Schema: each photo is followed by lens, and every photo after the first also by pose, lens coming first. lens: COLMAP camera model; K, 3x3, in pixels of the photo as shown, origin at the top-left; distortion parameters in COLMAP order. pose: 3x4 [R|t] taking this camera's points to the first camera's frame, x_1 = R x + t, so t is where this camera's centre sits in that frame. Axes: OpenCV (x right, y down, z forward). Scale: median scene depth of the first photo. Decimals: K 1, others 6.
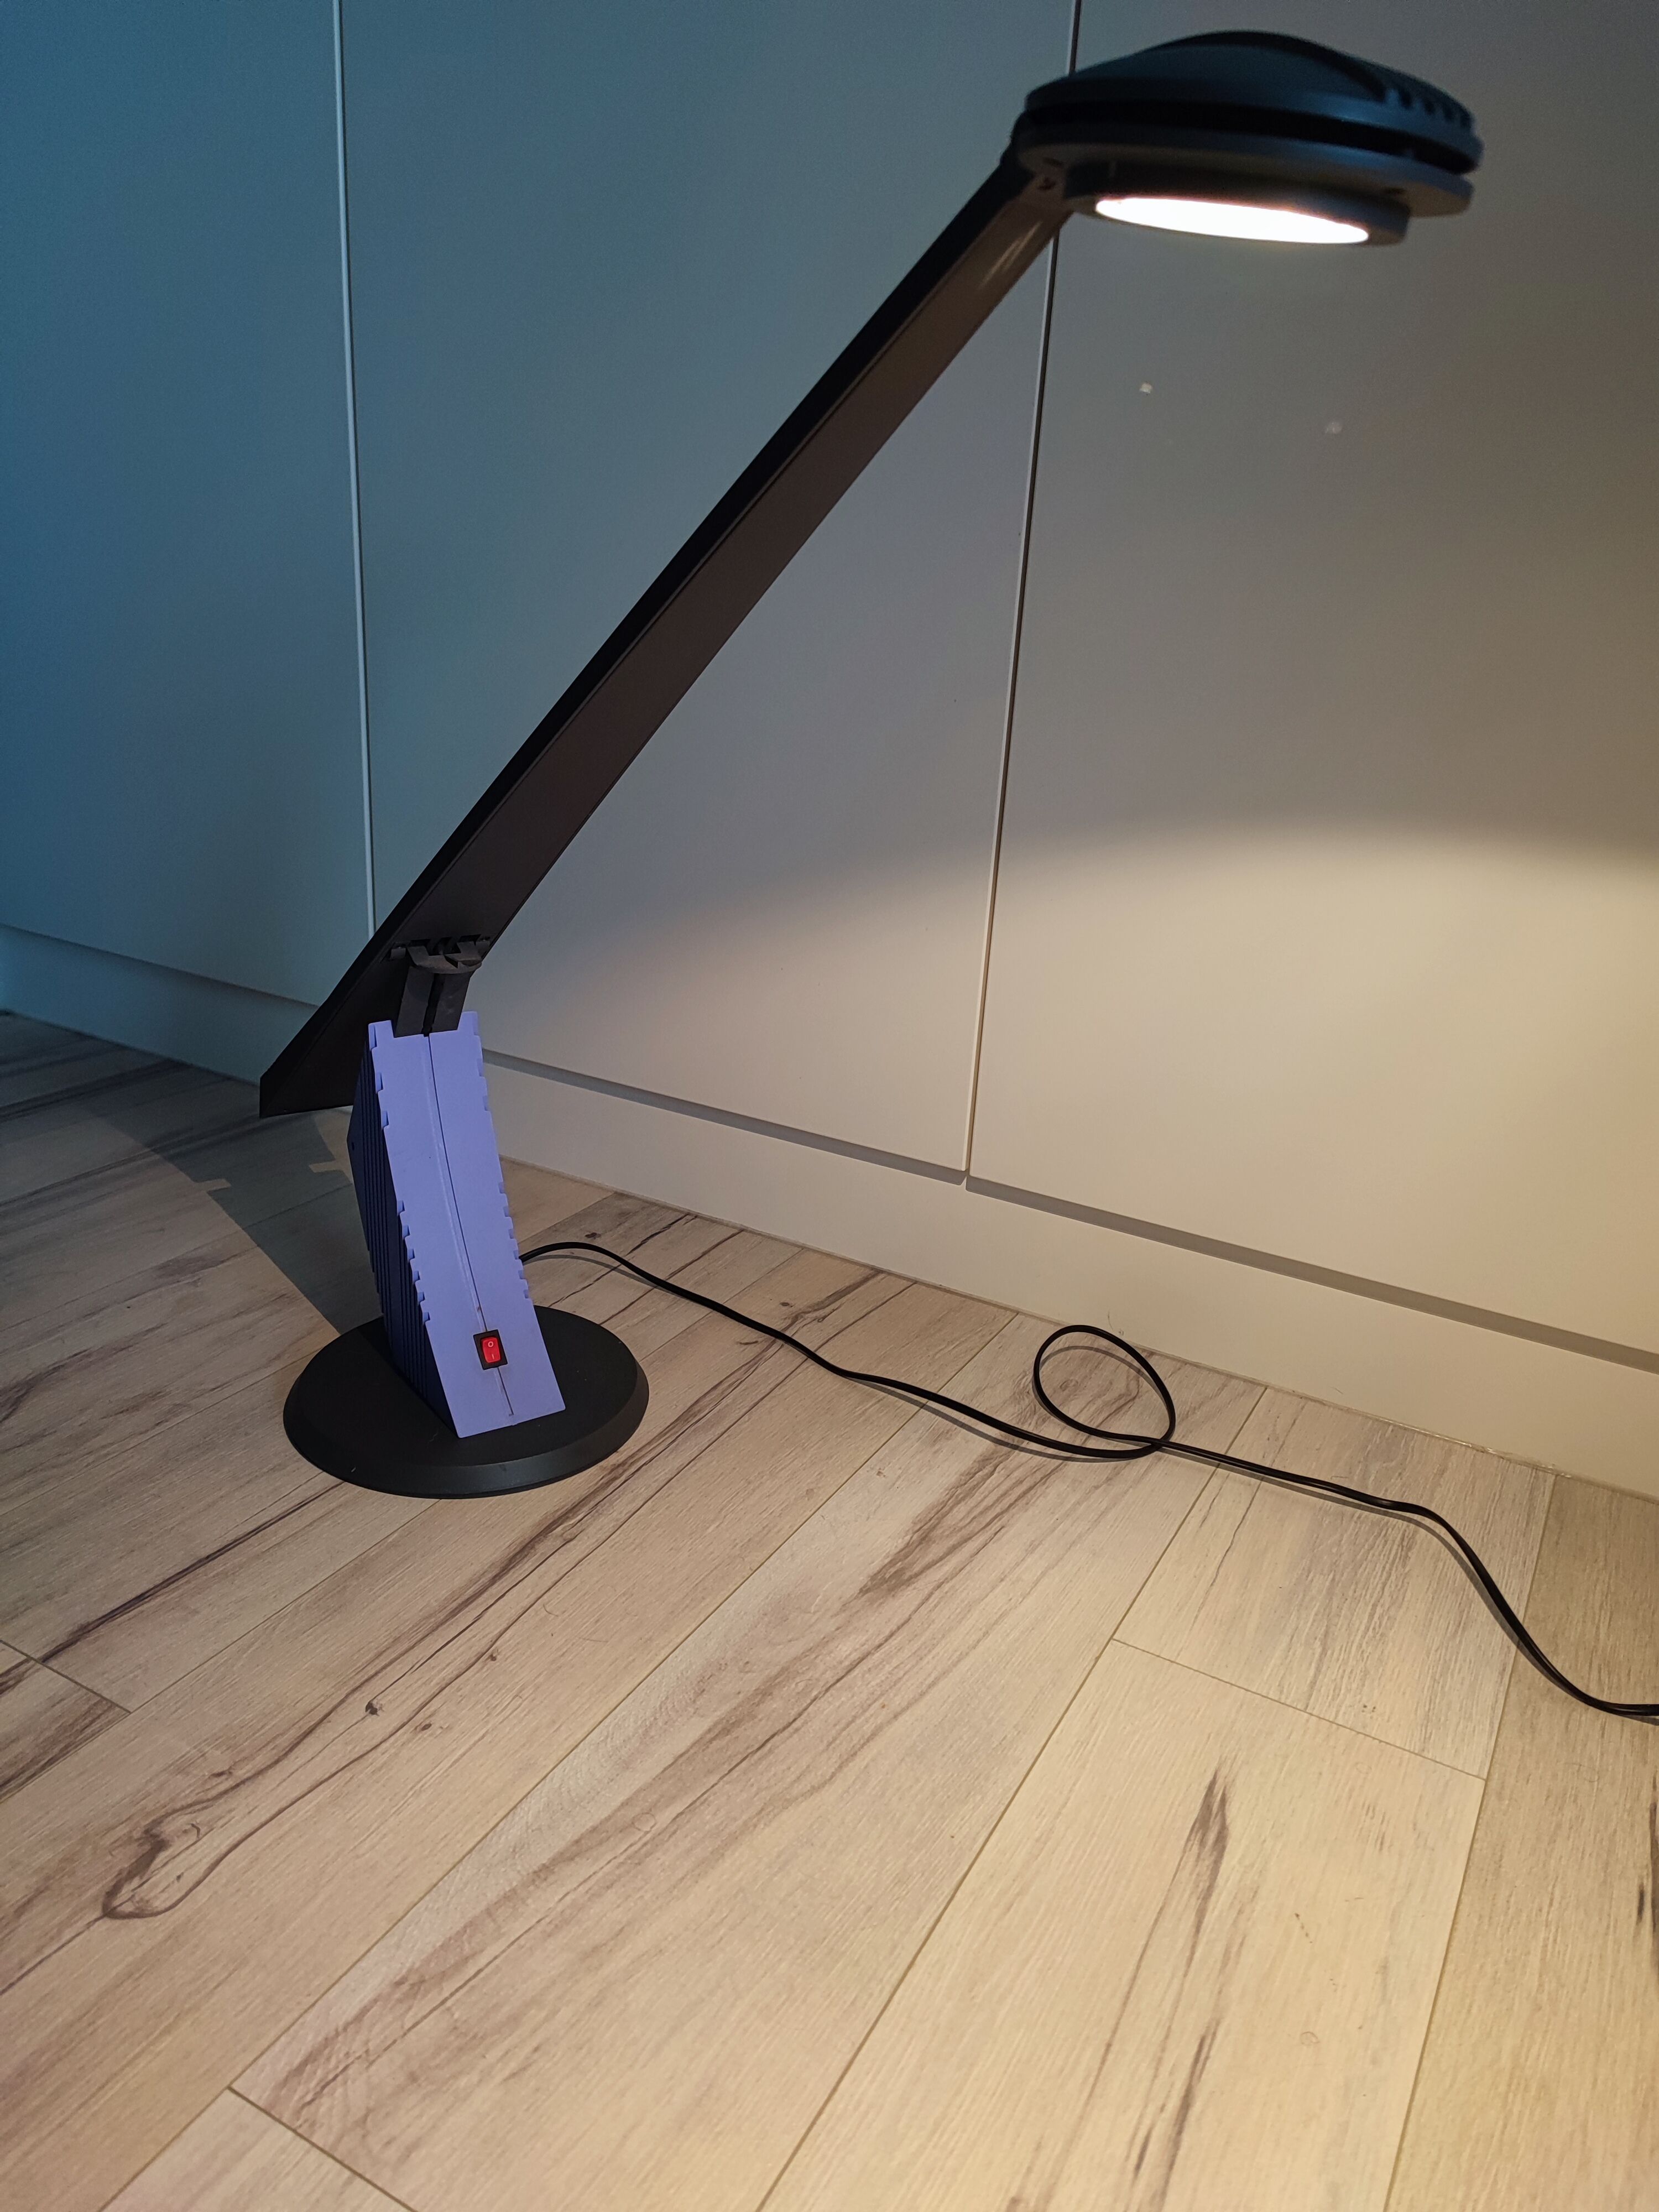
lens RADIAL K [[1612.9, 0, 827.8], [0, 1612.9, 1113.5], [0, 0, 1]] dist [0.039439, -0.058394]
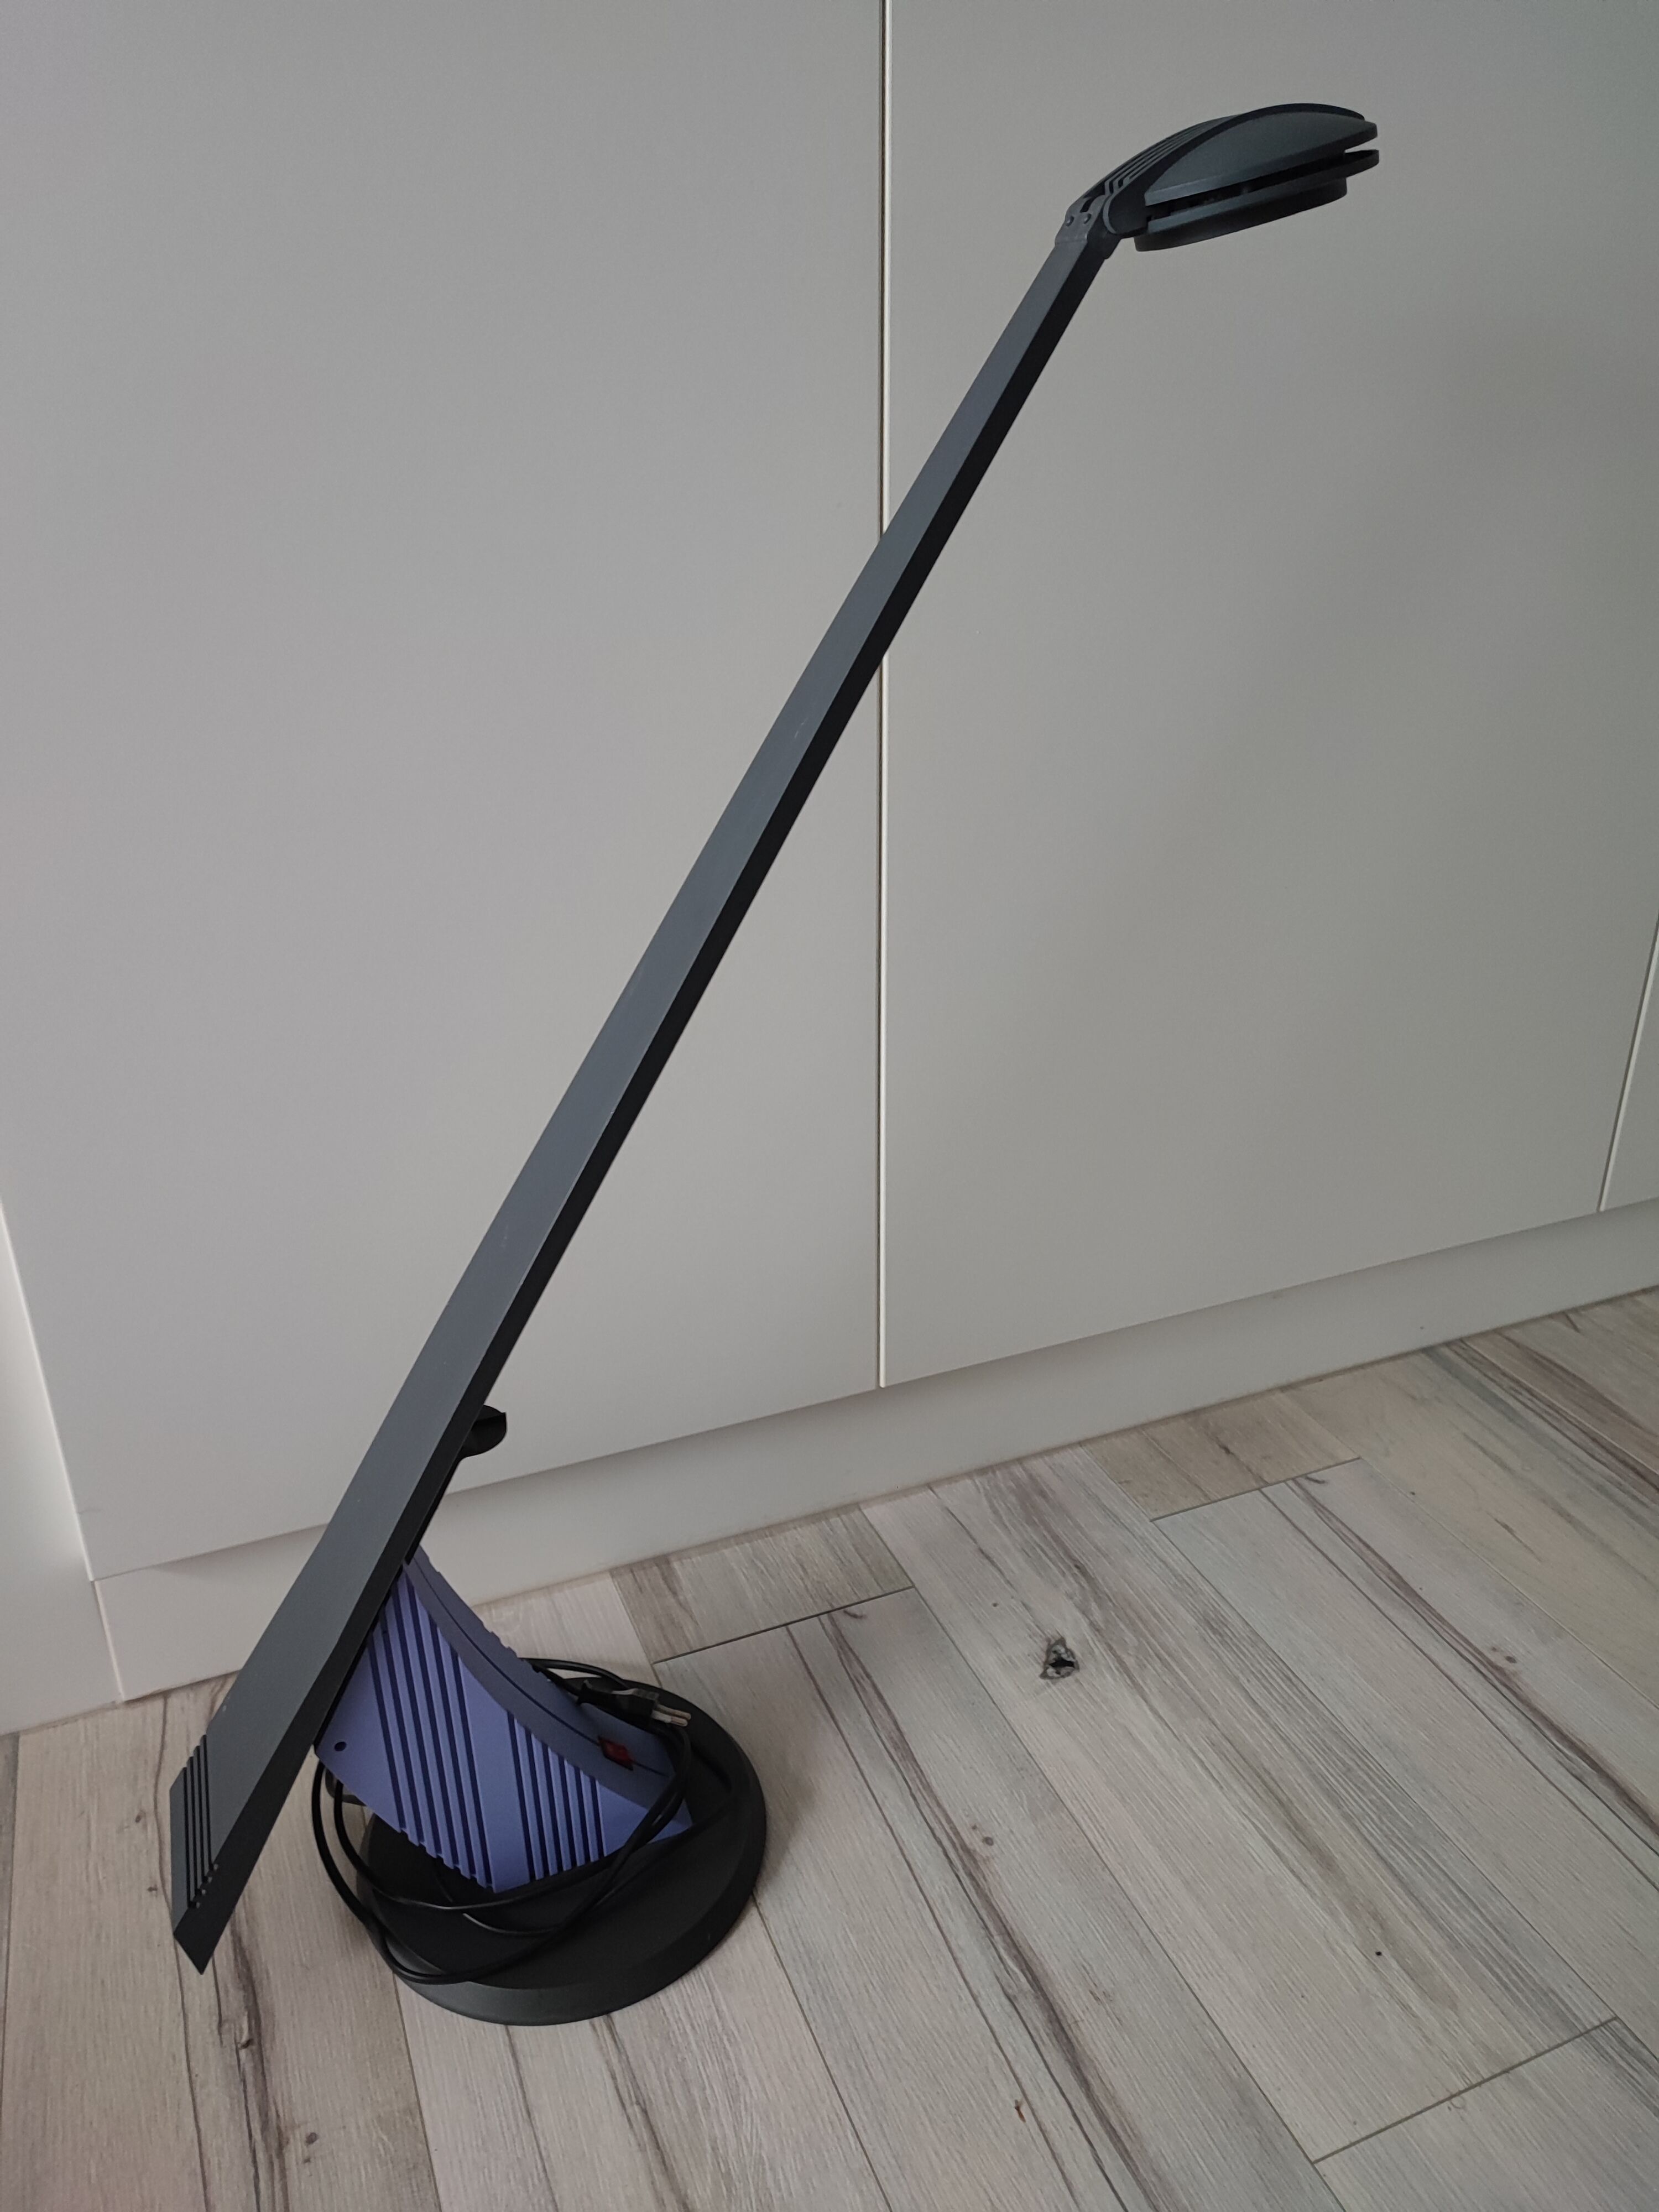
lens RADIAL K [[1649.5, 0, 833.1], [0, 1649.5, 1113.1], [0, 0, 1]] dist [0.012789, -0.035867]
pose [[-0.626347, 0.290551, -0.723373, 0.141969], [-0.277772, 0.783850, 0.555357, -0.738480], [0.728376, 0.548780, -0.410255, 1.360322]]
